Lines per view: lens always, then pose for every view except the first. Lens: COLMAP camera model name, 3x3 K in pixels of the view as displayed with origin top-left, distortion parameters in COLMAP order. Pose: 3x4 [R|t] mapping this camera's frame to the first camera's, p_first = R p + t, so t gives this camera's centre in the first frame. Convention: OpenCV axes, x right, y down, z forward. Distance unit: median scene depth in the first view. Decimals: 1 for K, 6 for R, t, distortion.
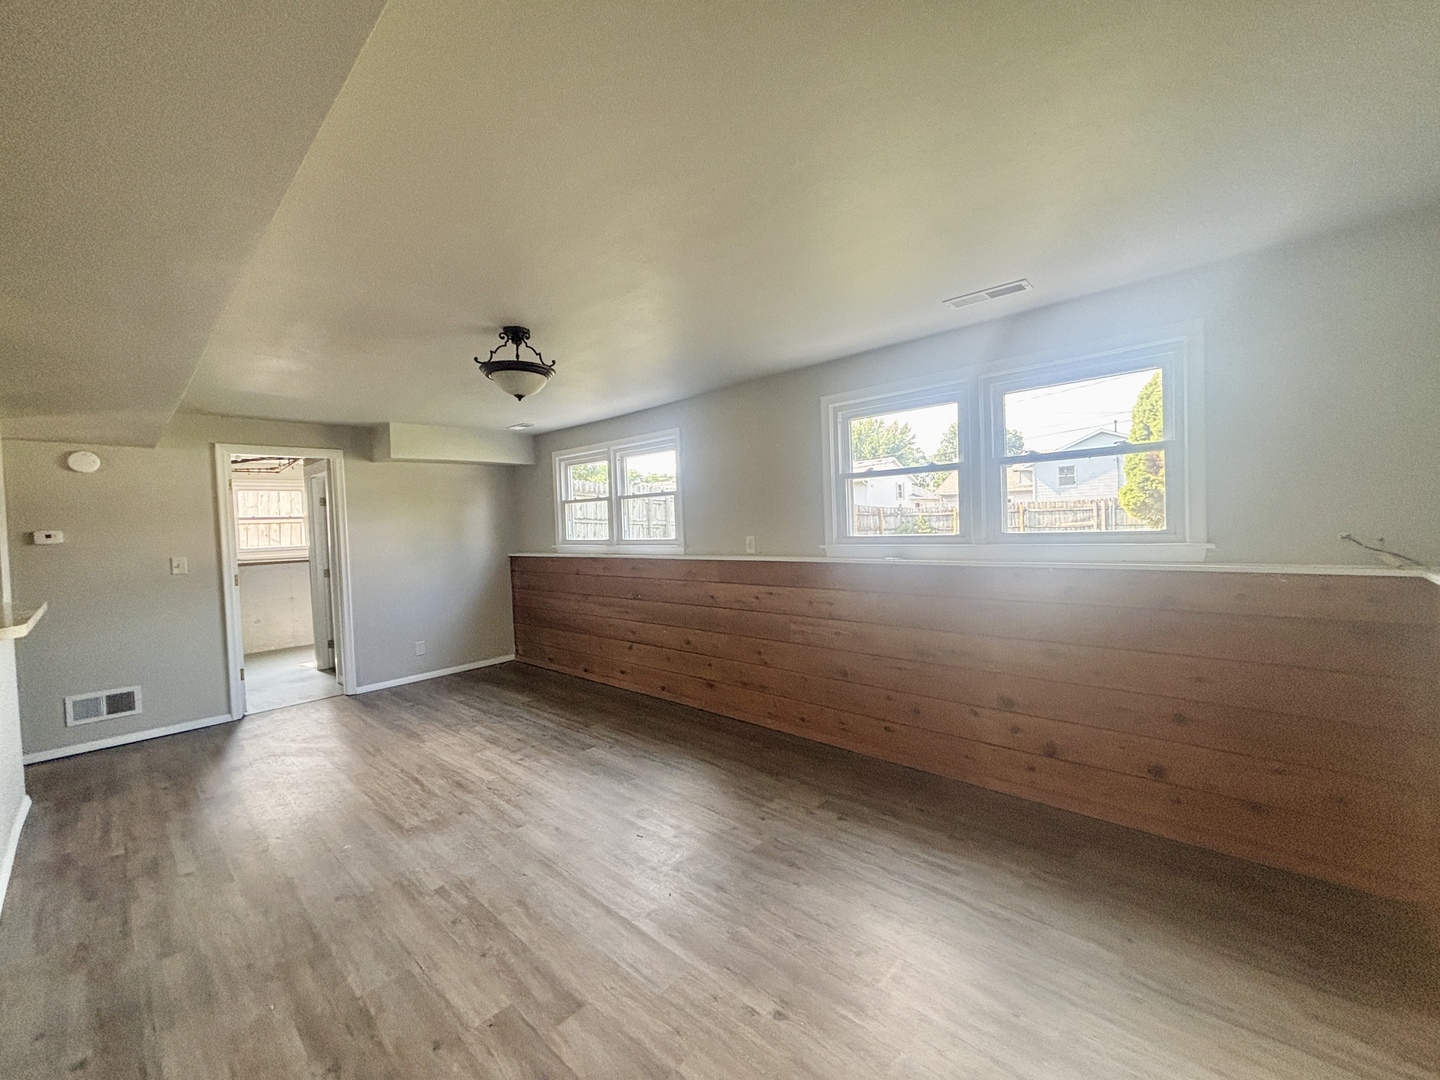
lens RADIAL K [[582.6, 0, 723.5], [0, 582.6, 541.4], [0, 0, 1]] dist [0.002286, -0.000567]
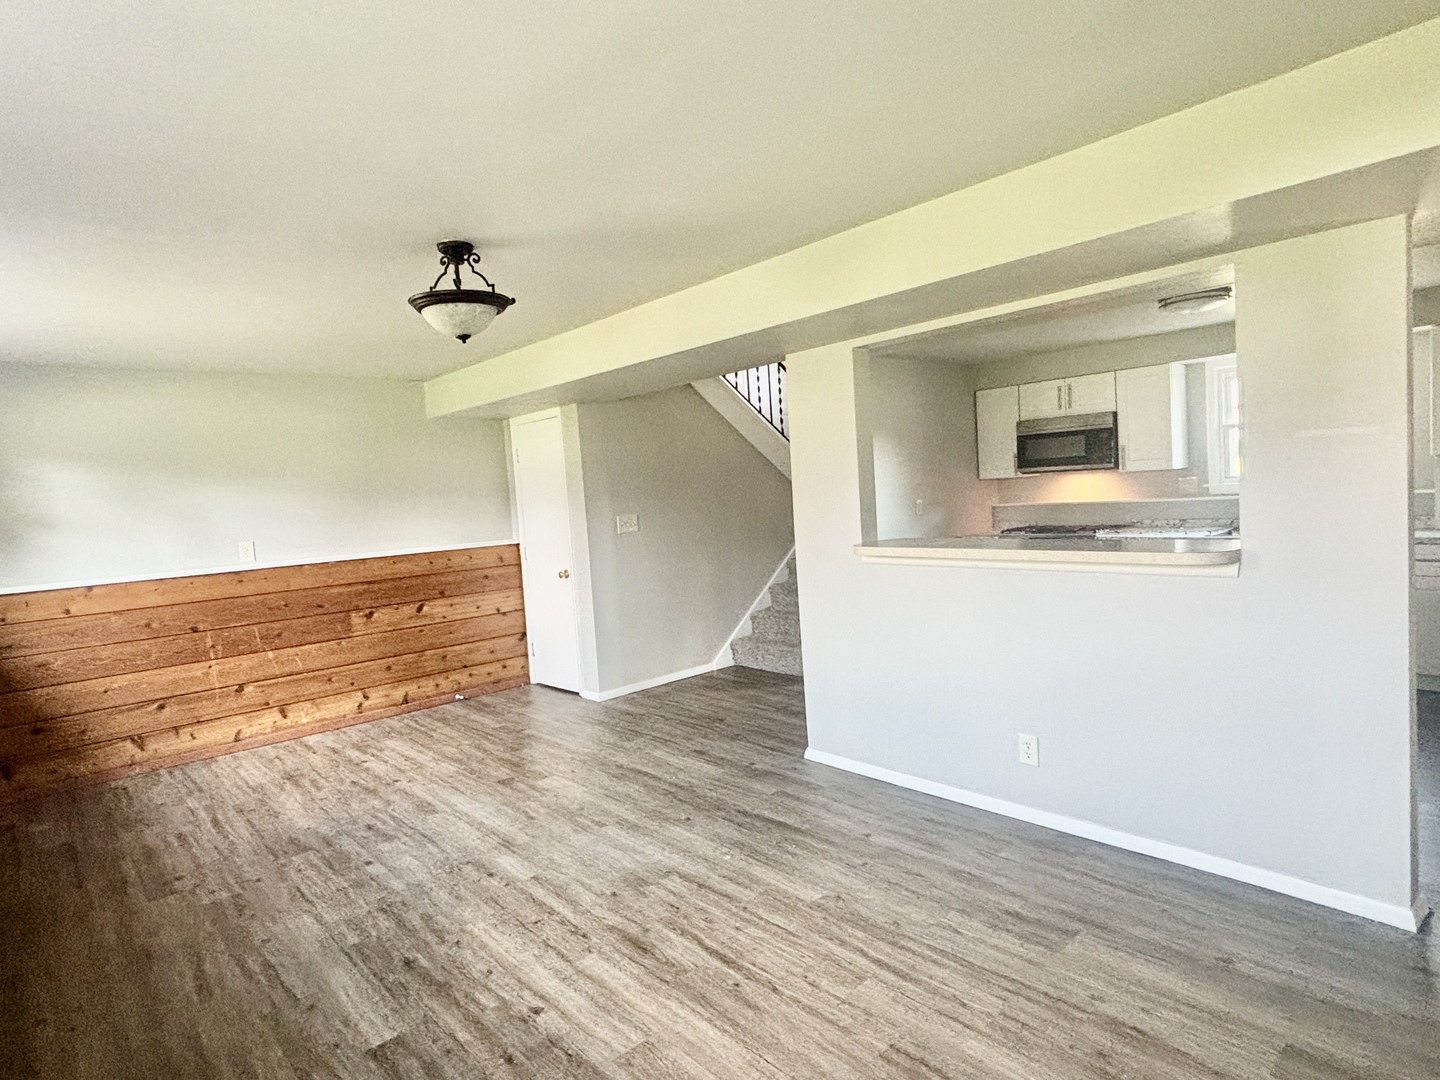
lens RADIAL K [[798.6, 0, 723.5], [0, 798.6, 534.4], [0, 0, 1]] dist [0.013682, -0.020559]
pose [[-0.991029, 0.095492, 0.093506, -0.643929], [0.103790, 0.990671, 0.088305, -0.048738], [-0.084201, 0.097217, -0.991695, 1.726294]]
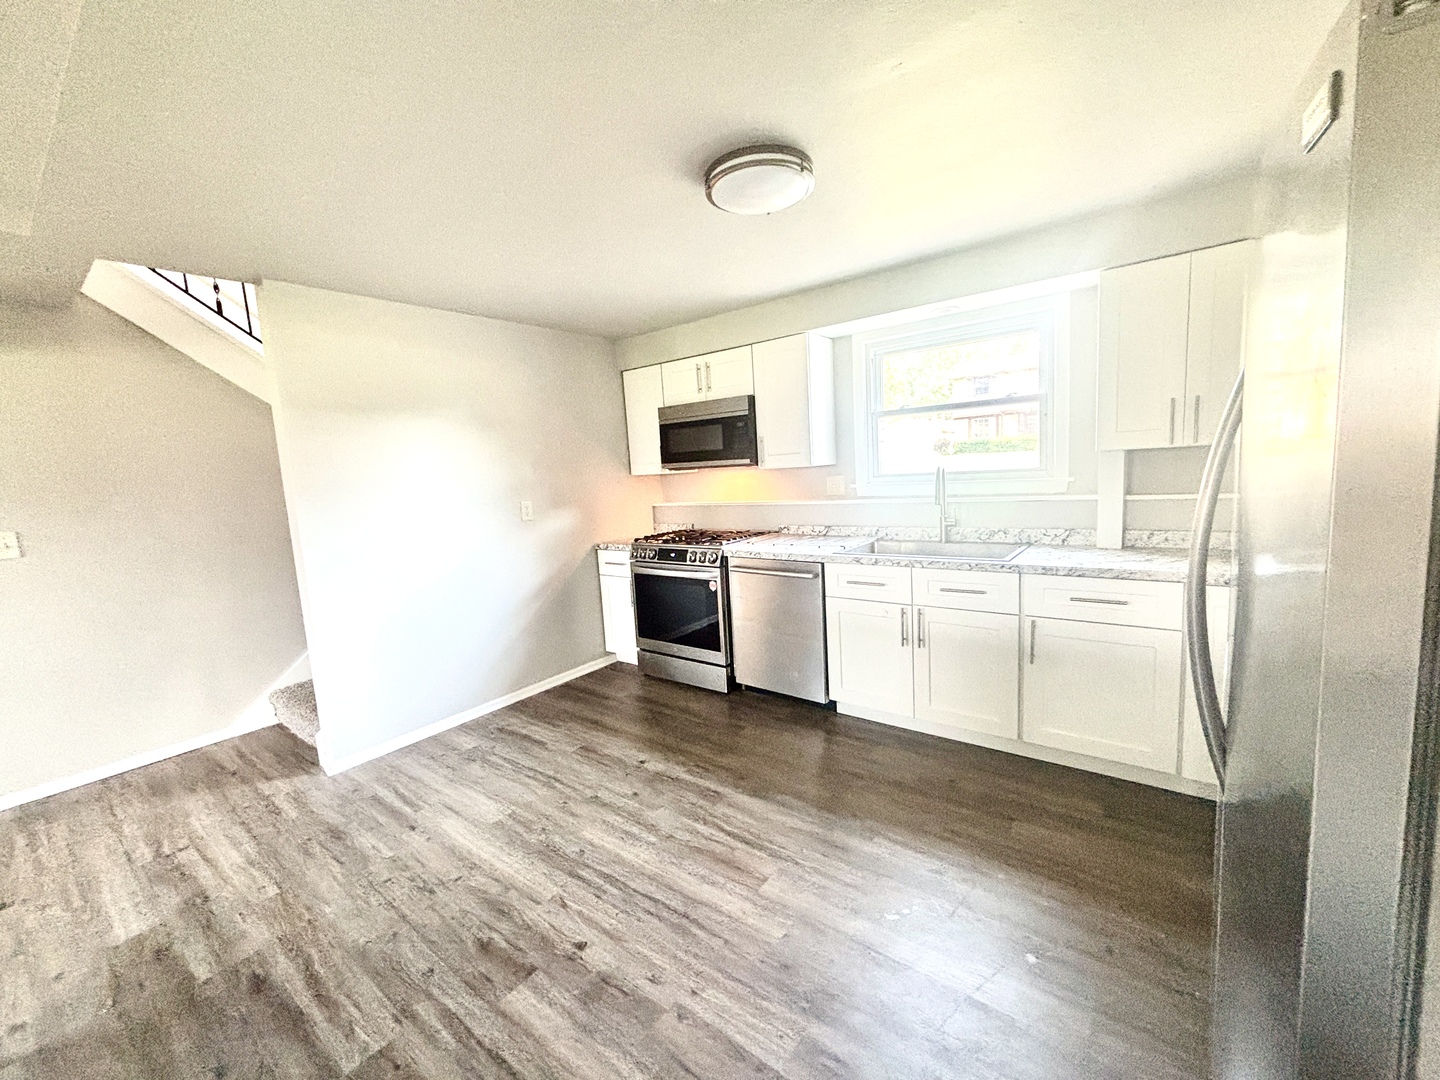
lens RADIAL K [[582.6, 0, 720.9], [0, 582.6, 531.2], [0, 0, 1]] dist [0.002286, -0.000567]
pose [[-0.991059, 0.107404, -0.079163, -1.239614], [0.095055, 0.984710, 0.145984, 0.016236], [0.093632, 0.137154, -0.986114, 0.884765]]
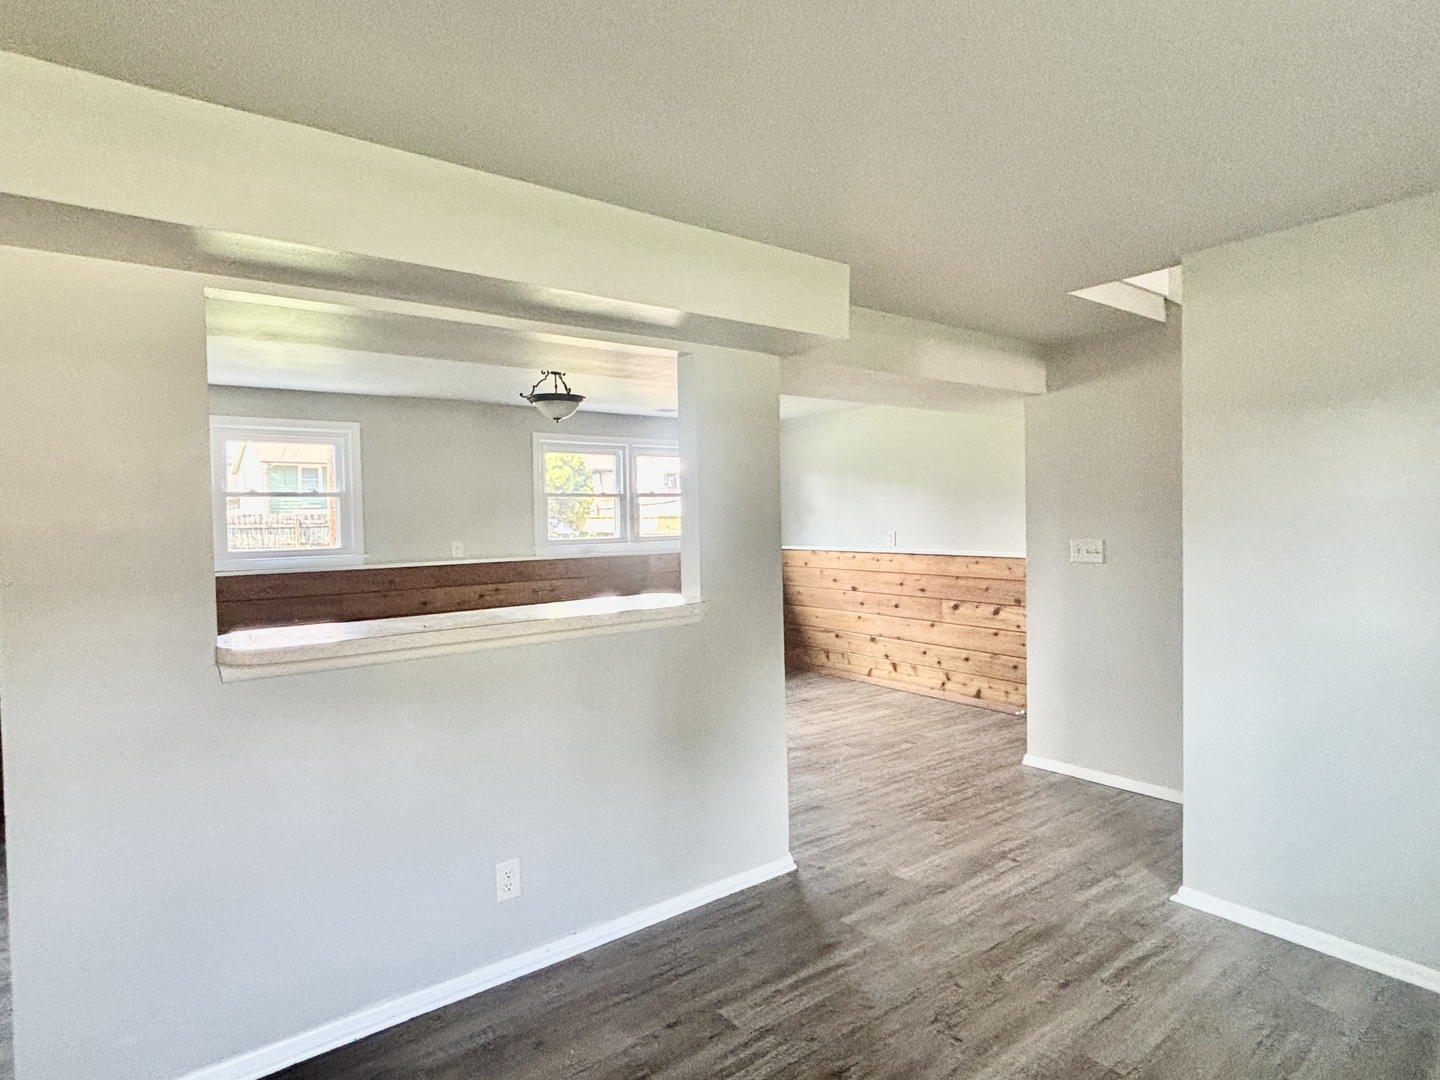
lens RADIAL K [[798.6, 0, 706.7], [0, 798.6, 528.9], [0, 0, 1]] dist [0.013682, -0.020559]
pose [[0.176645, 0.015947, 0.984145, -1.679417], [0.044788, 0.998703, -0.024222, 0.030214], [-0.983255, 0.048357, 0.175702, 0.348736]]
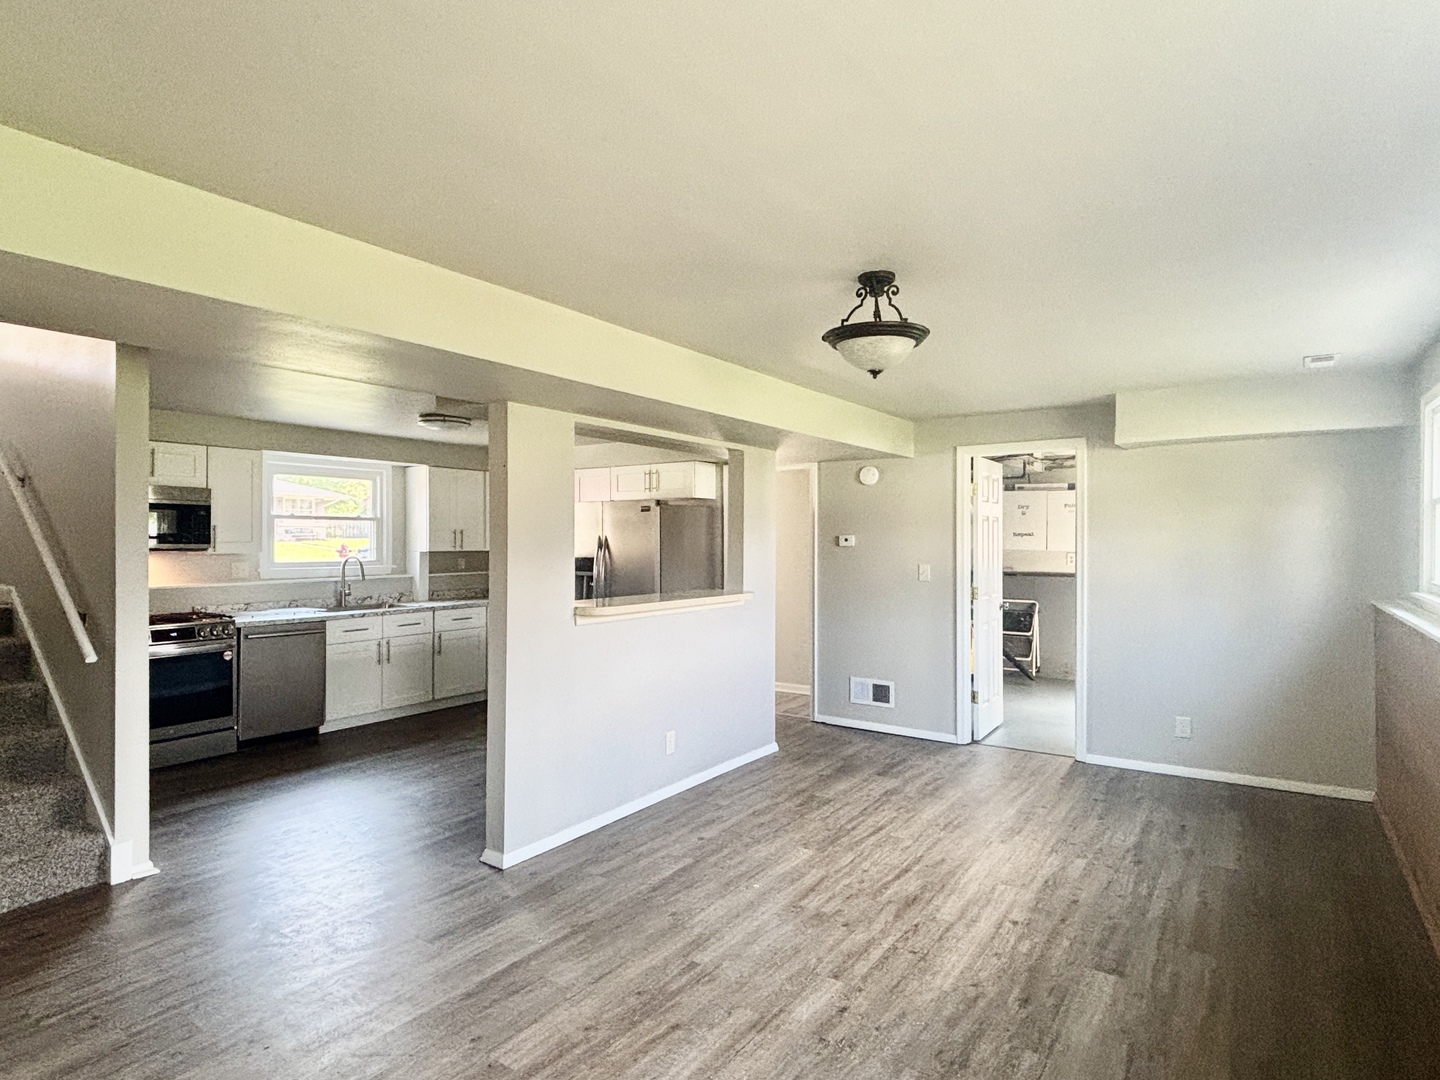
lens RADIAL K [[798.6, 0, 711.1], [0, 798.6, 541.5], [0, 0, 1]] dist [0.013682, -0.020559]
pose [[0.135893, 0.042641, -0.989805, 0.491880], [-0.037013, 0.998594, 0.037938, -0.066249], [0.990032, 0.031481, 0.137280, 0.589411]]
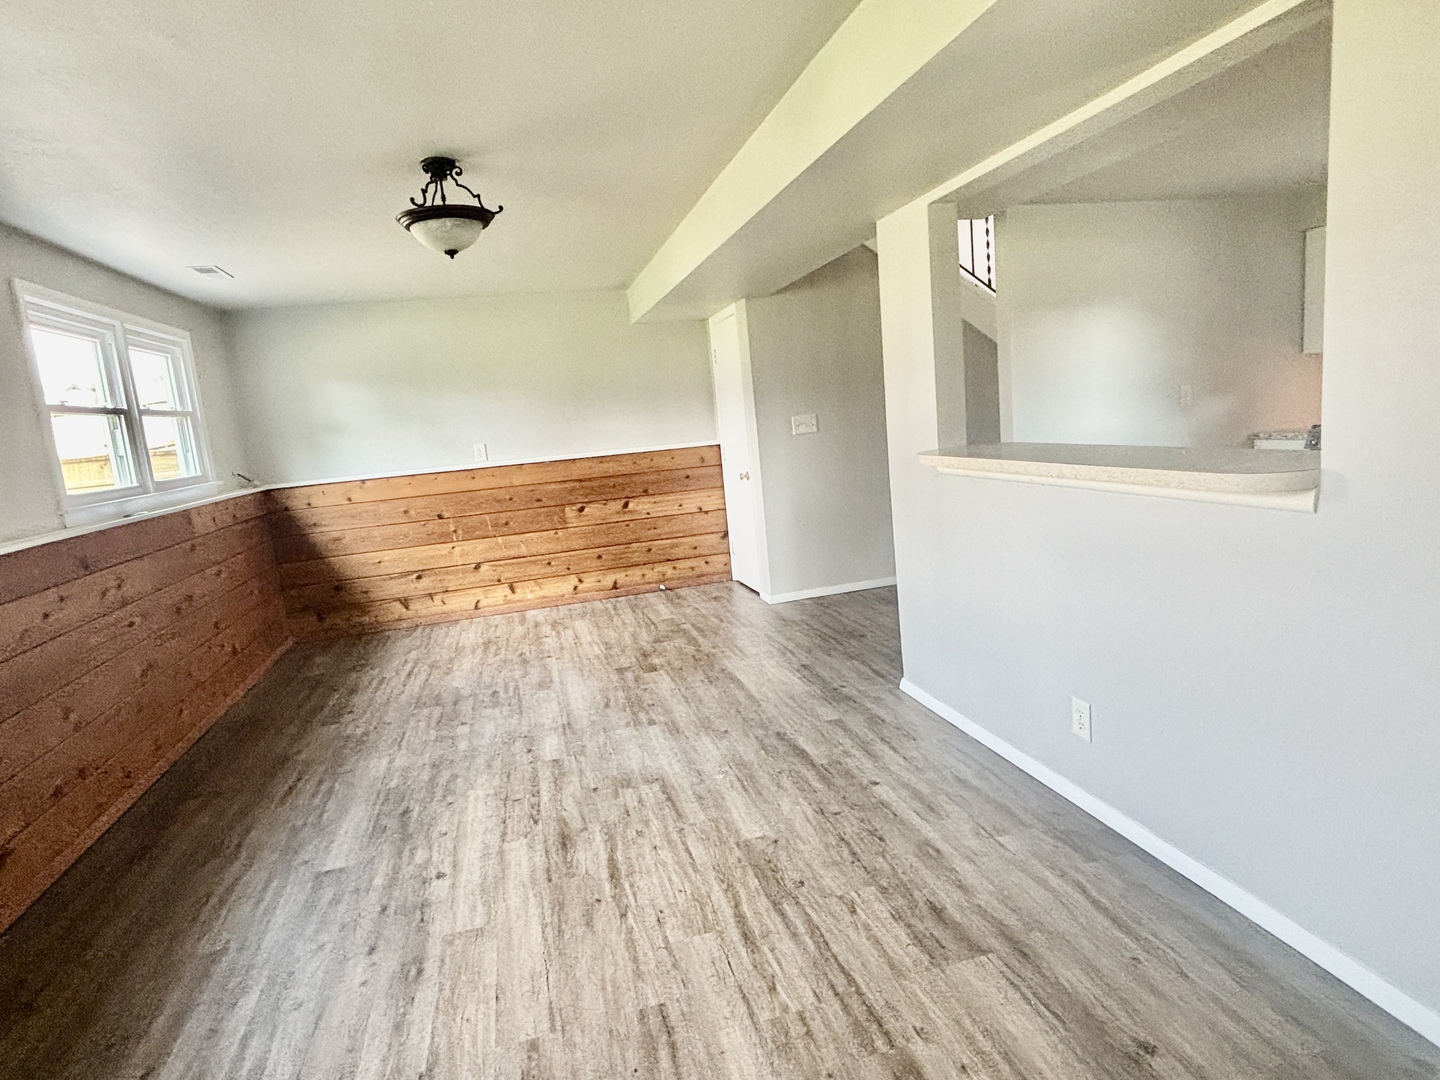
lens RADIAL K [[798.6, 0, 724.9], [0, 798.6, 533.9], [0, 0, 1]] dist [0.013682, -0.020559]
pose [[-0.837499, 0.032678, 0.545461, -1.046045], [0.141710, 0.977048, 0.159048, -0.003121], [-0.527744, 0.210500, -0.822907, 1.514081]]
